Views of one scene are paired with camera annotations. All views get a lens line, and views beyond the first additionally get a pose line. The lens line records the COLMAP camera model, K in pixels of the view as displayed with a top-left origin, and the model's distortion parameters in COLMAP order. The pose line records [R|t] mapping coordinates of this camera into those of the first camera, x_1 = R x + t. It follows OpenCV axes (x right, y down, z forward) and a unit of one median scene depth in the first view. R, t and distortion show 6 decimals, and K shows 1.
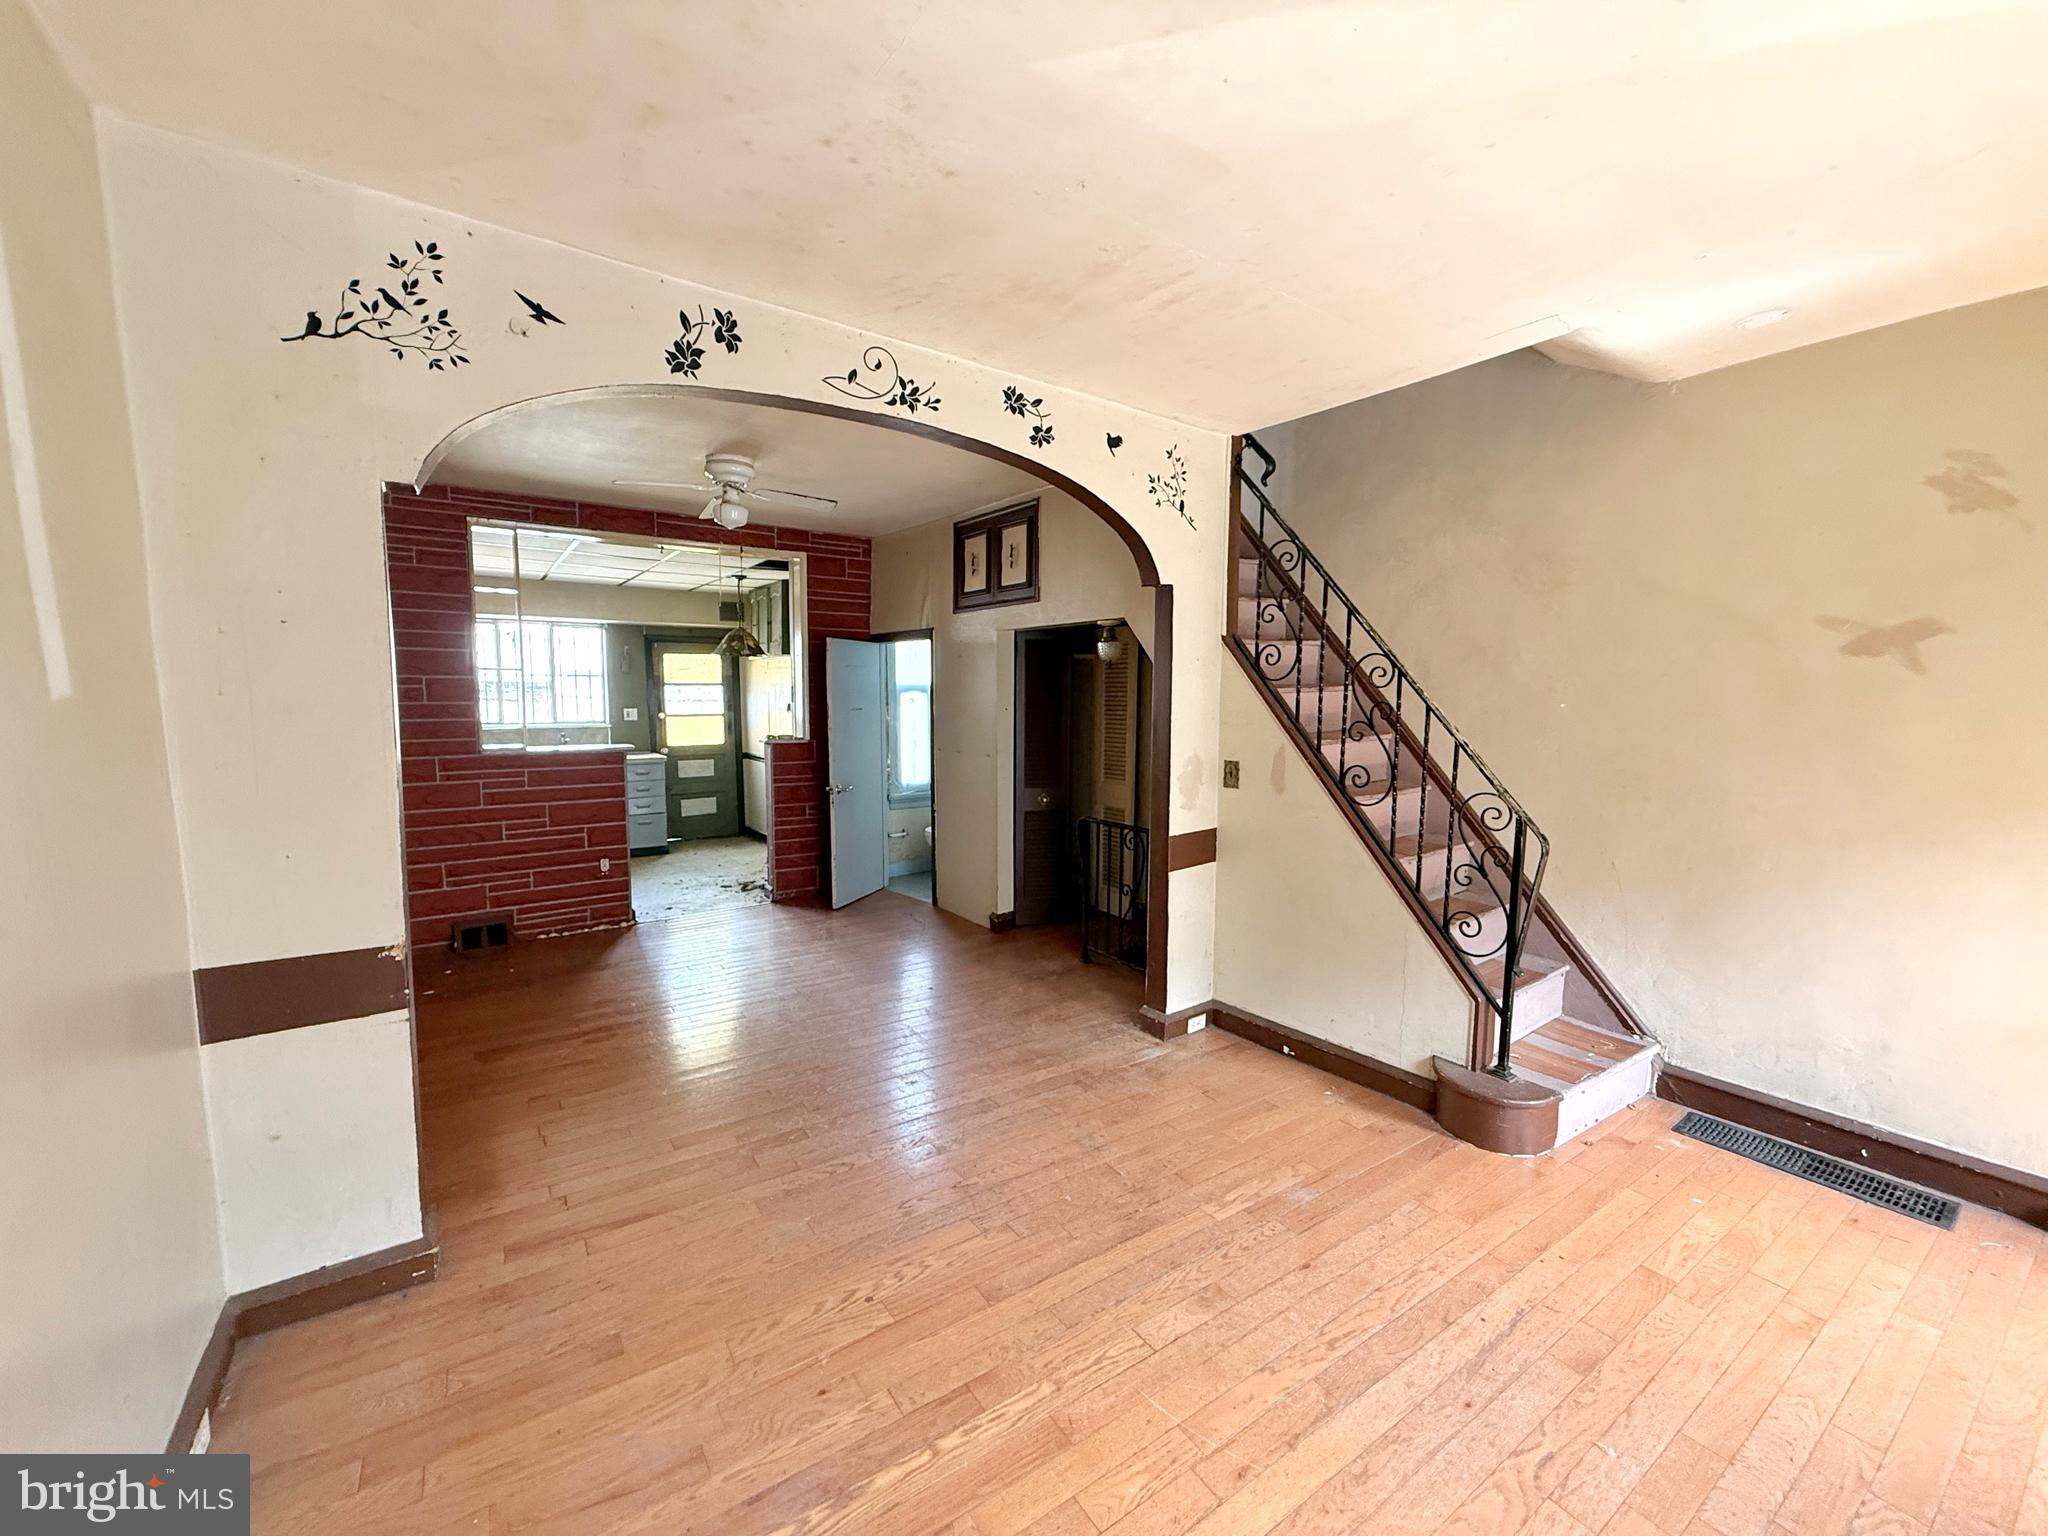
lens RADIAL K [[816.5, 0, 1019.3], [0, 816.5, 769.2], [0, 0, 1]] dist [0.001877, -0.000503]
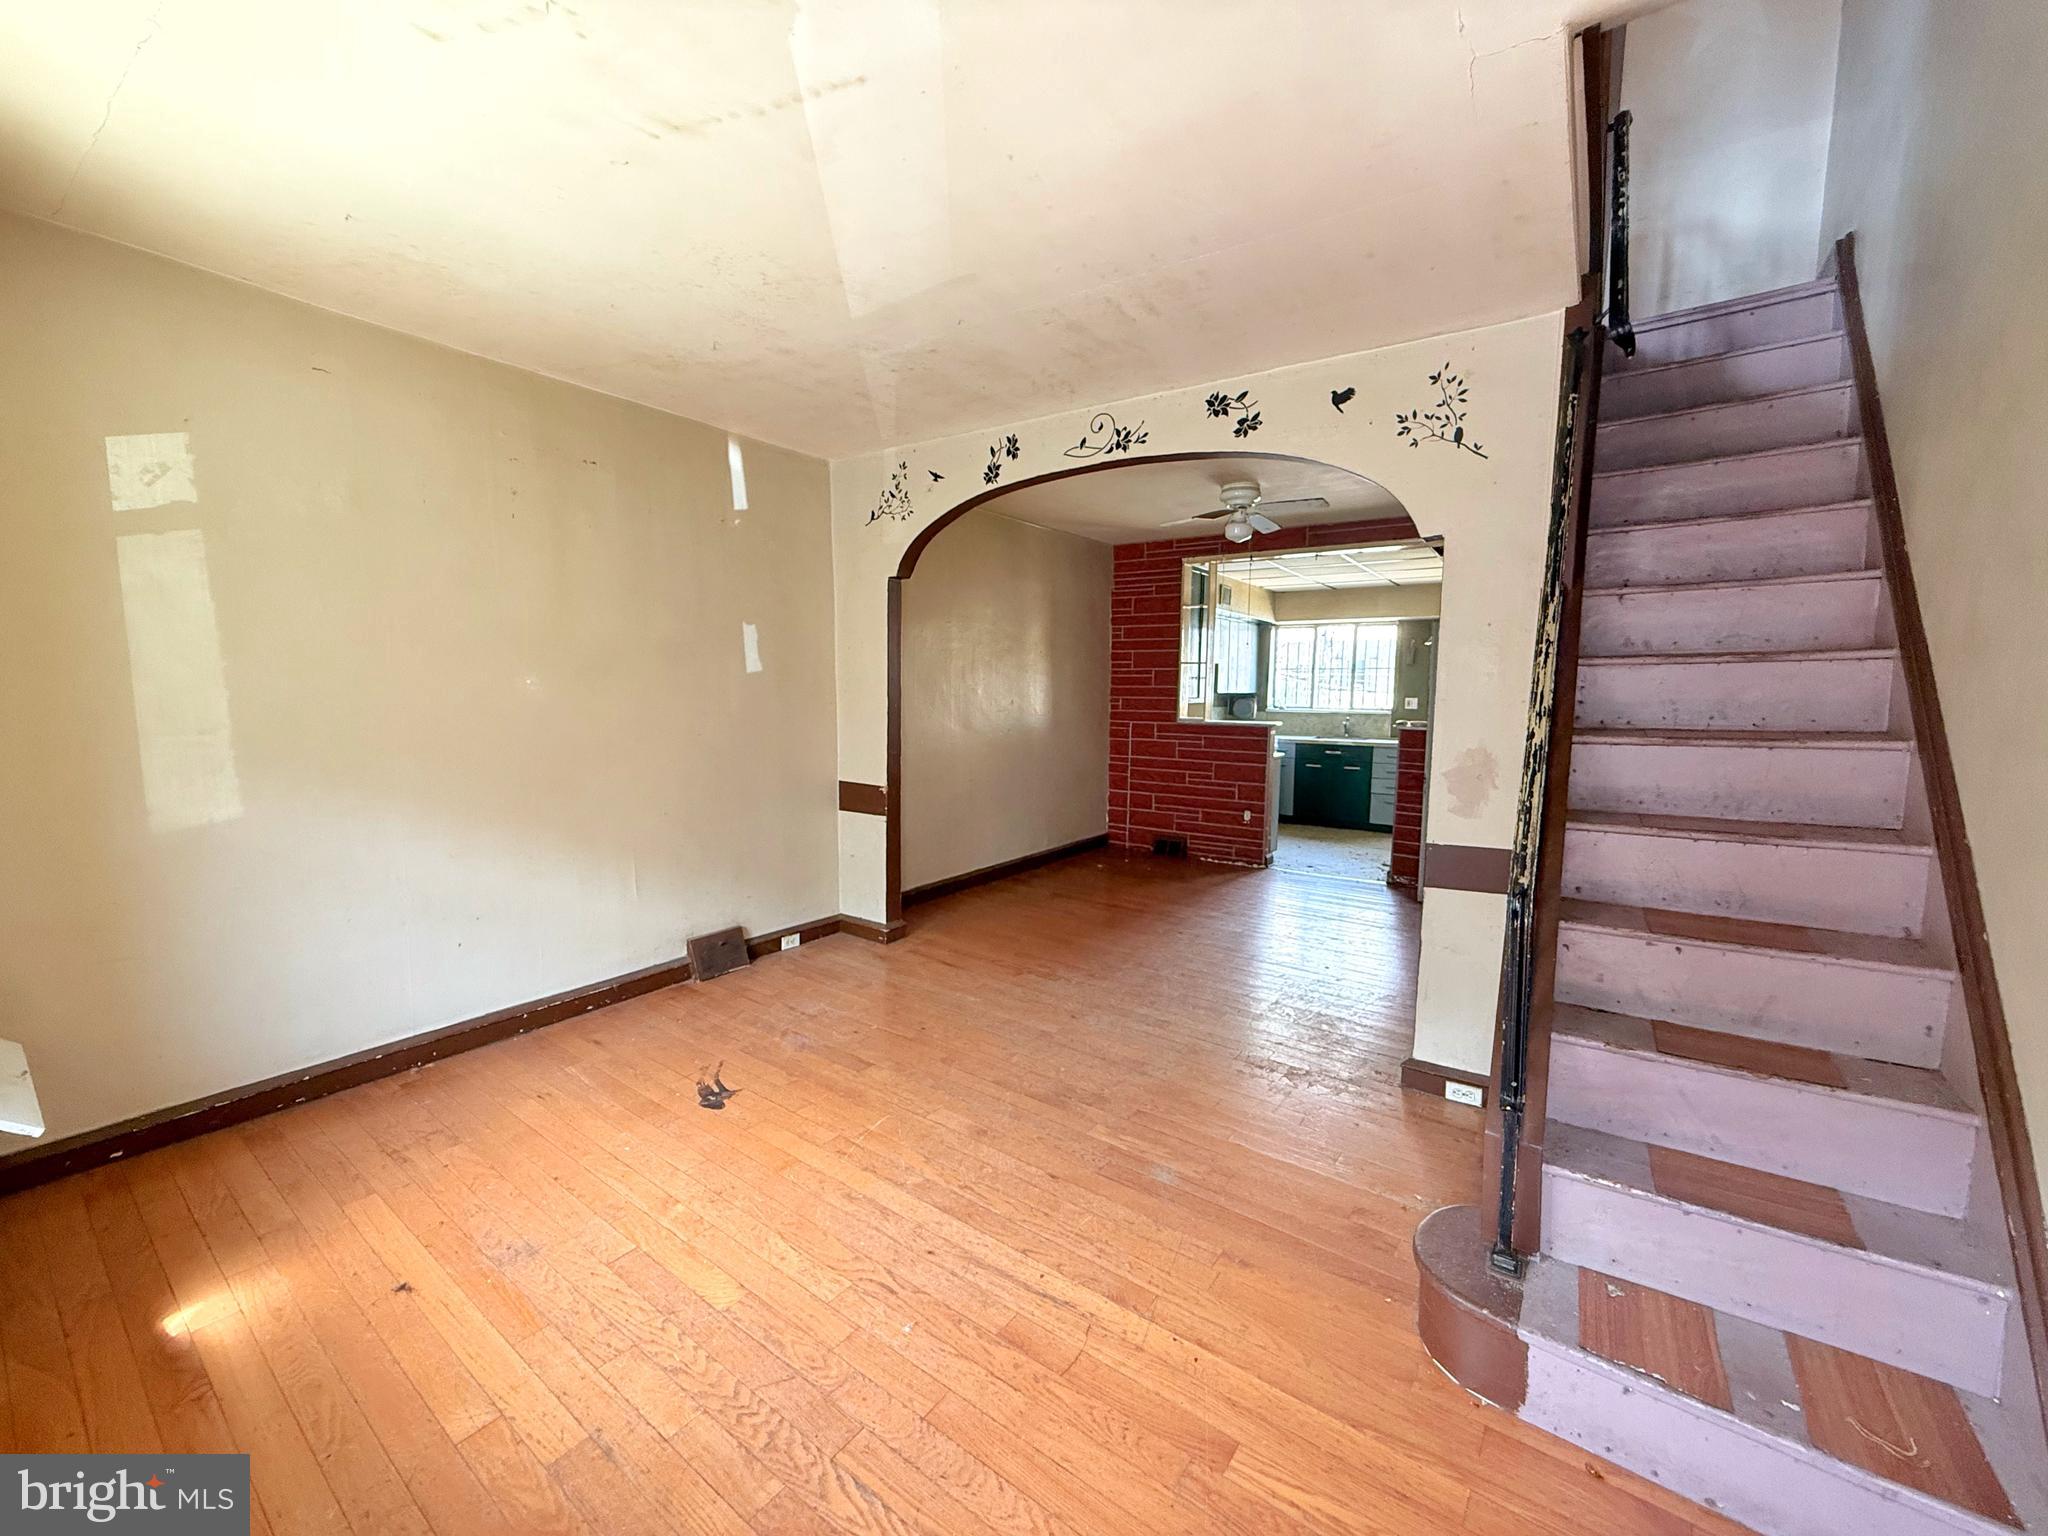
lens RADIAL K [[816.5, 0, 1015.6], [0, 816.5, 771.6], [0, 0, 1]] dist [0.001877, -0.000503]
pose [[0.334559, 0.098543, -0.937208, 0.596446], [-0.095845, 0.992919, 0.070186, -0.005786], [0.937488, 0.066345, 0.341635, 0.241142]]
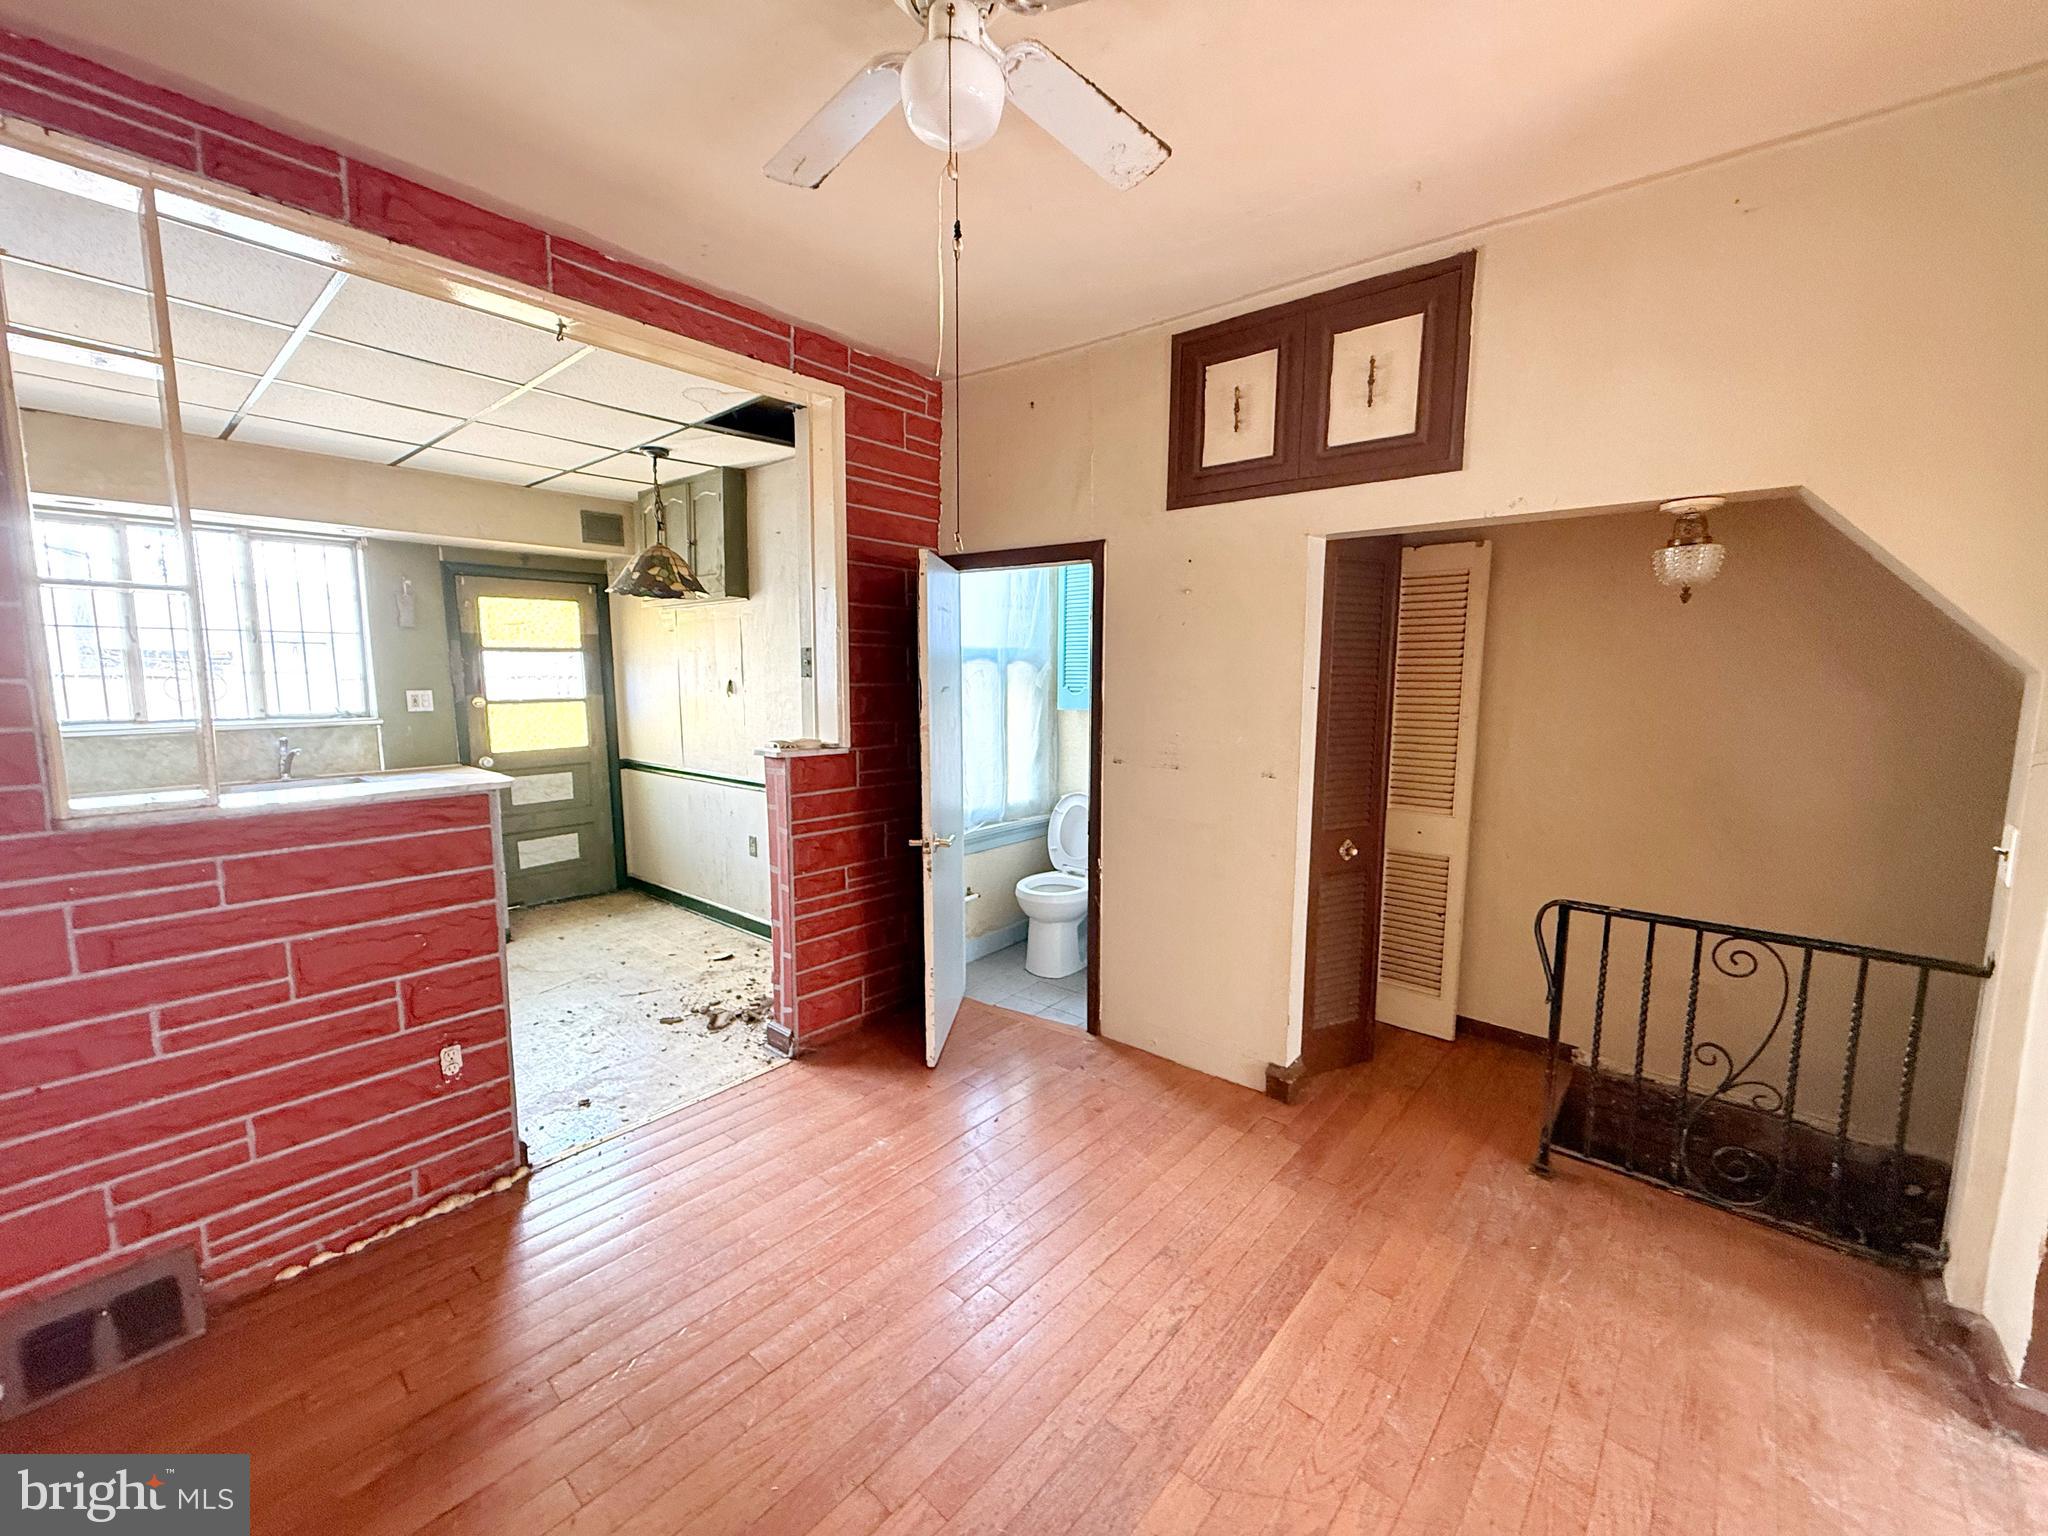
lens RADIAL K [[816.5, 0, 1020.3], [0, 816.5, 769.4], [0, 0, 1]] dist [0.001877, -0.000503]
pose [[0.968654, -0.029947, 0.246604, -0.344965], [0.023142, 0.999268, 0.030450, -0.043594], [-0.247335, -0.023789, 0.968638, 0.556146]]
